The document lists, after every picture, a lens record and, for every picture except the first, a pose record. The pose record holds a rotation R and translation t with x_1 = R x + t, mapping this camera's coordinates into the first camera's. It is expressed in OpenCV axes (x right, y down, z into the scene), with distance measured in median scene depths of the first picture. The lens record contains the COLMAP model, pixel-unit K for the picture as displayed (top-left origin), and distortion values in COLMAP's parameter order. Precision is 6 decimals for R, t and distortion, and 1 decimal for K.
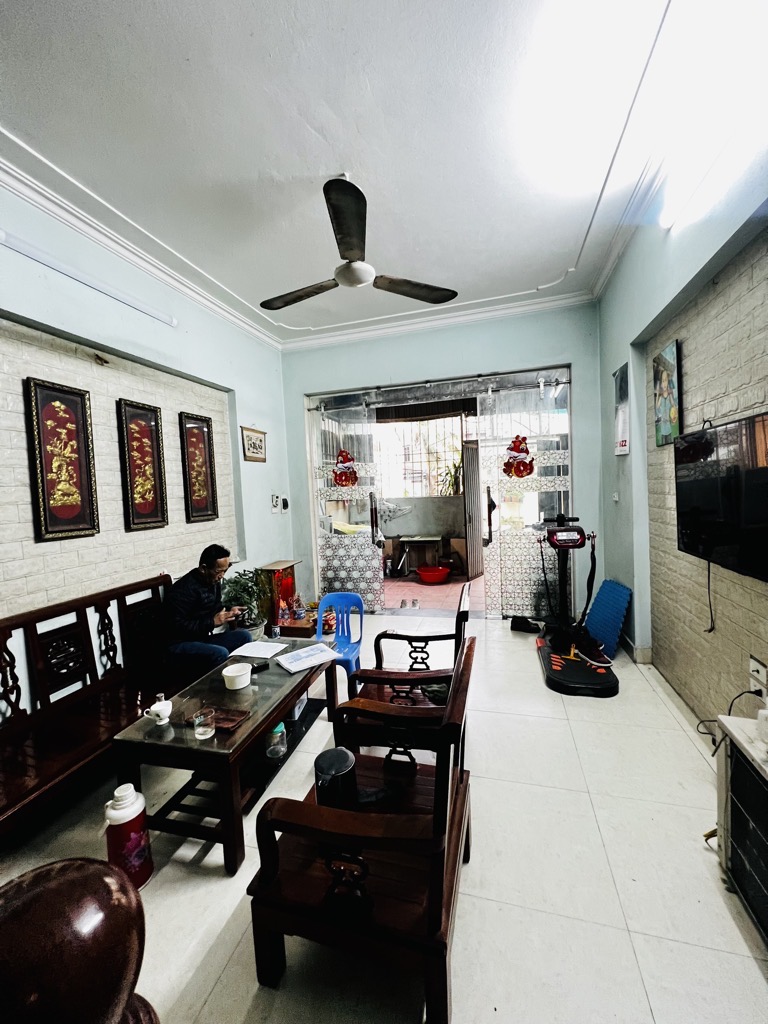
lens RADIAL K [[412.3, 0, 383.1], [0, 412.3, 509.0], [0, 0, 1]] dist [-0.000397, -0.000034]
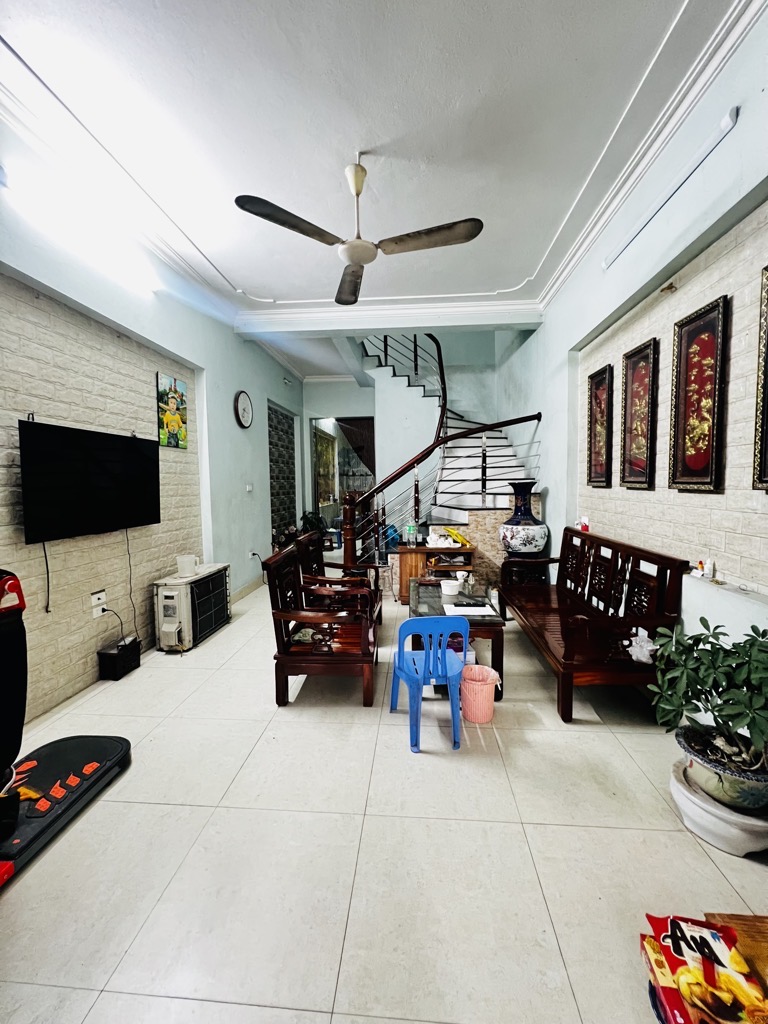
lens RADIAL K [[412.3, 0, 384.0], [0, 412.3, 509.1], [0, 0, 1]] dist [-0.000397, -0.000034]
pose [[-0.978938, 0.077200, -0.188997, 0.085959], [0.054518, 0.990982, 0.122403, -0.038039], [0.196742, 0.109521, -0.974319, 1.603216]]
